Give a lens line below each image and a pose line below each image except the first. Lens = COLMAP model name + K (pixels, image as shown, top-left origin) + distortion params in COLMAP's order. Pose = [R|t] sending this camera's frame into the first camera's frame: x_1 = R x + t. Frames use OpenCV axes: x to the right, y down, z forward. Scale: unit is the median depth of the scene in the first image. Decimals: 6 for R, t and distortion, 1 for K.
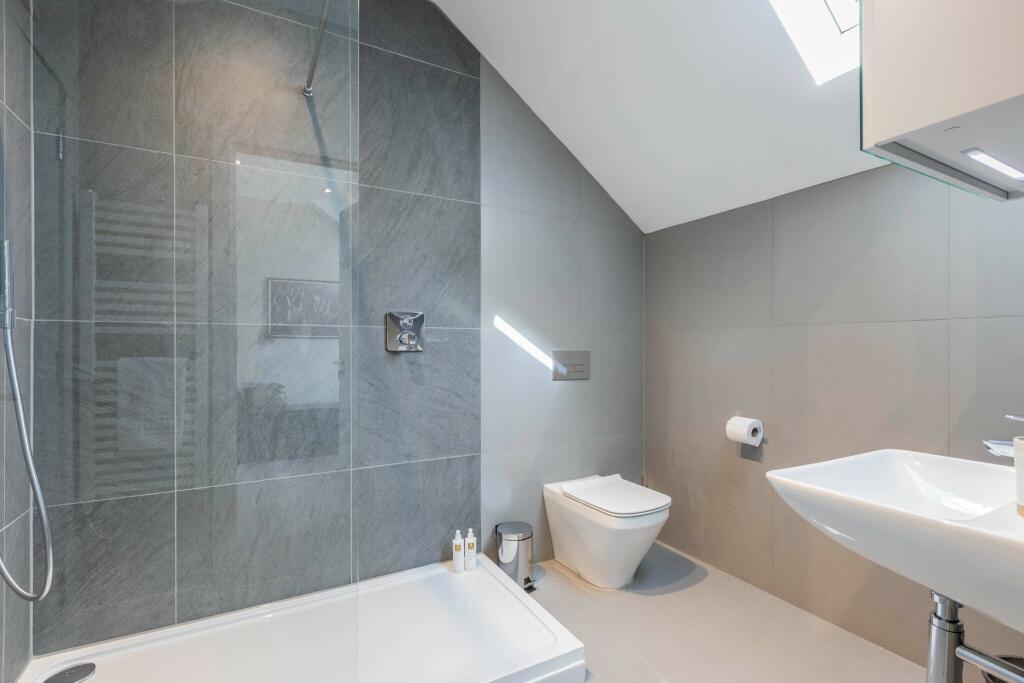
lens RADIAL K [[471.2, 0, 515.5], [0, 471.2, 344.5], [0, 0, 1]] dist [-0.001120, -0.002708]
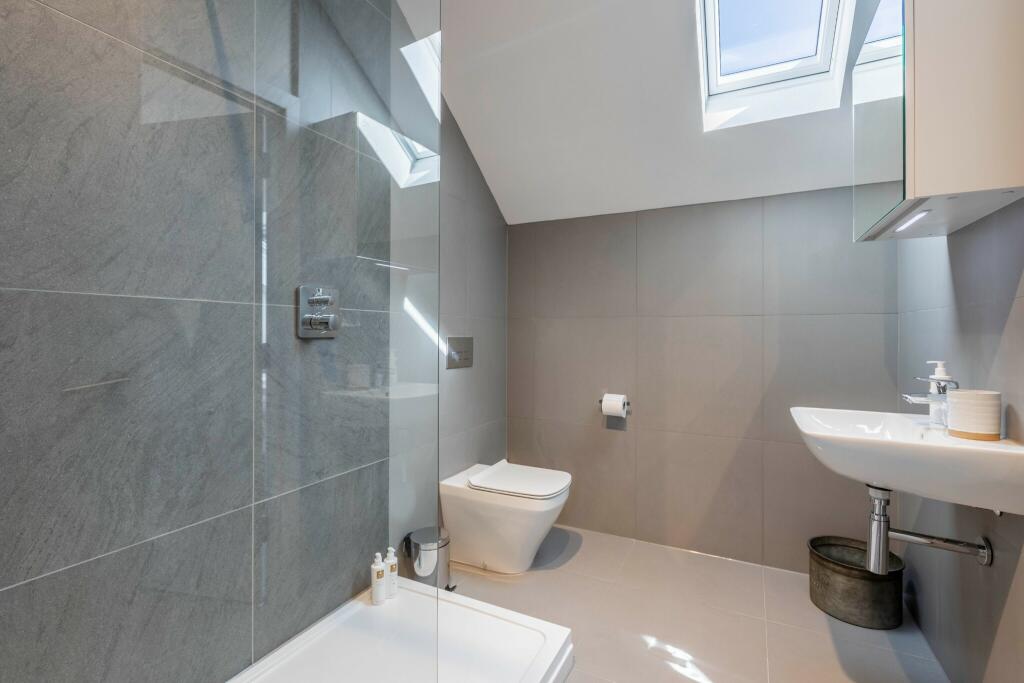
lens RADIAL K [[471.2, 0, 516.2], [0, 471.2, 328.6], [0, 0, 1]] dist [-0.001120, -0.002708]
pose [[0.828381, 0.008865, 0.560095, -0.386715], [-0.006947, 0.999960, -0.005553, 0.000377], [-0.560123, 0.000709, 0.828409, 0.170532]]
